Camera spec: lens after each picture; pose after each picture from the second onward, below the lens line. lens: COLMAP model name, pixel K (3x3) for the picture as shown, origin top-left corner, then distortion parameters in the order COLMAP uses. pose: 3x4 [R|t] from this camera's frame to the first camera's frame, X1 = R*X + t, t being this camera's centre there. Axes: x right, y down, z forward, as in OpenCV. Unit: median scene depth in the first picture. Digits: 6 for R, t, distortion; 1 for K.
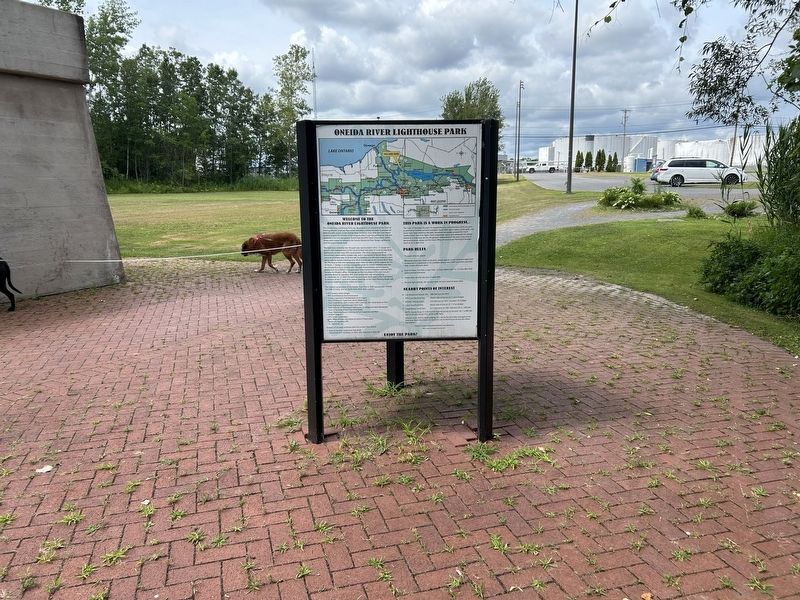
lens RADIAL K [[630.2, 0, 400.0], [0, 630.2, 300.0], [0, 0, 1]] dist [0.010932, -0.005088]
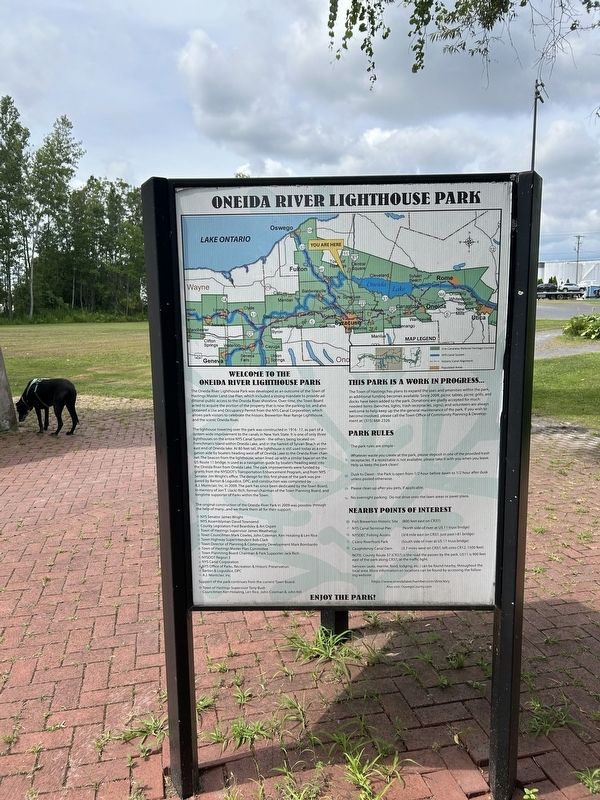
lens RADIAL K [[630.2, 0, 300.0], [0, 630.2, 400.0], [0, 0, 1]] dist [0.010932, -0.005088]
pose [[0.997468, 0.006612, -0.070804, 0.001654], [-0.009754, 0.998979, -0.044120, -0.084785], [0.070440, 0.044699, 0.996514, 0.494815]]
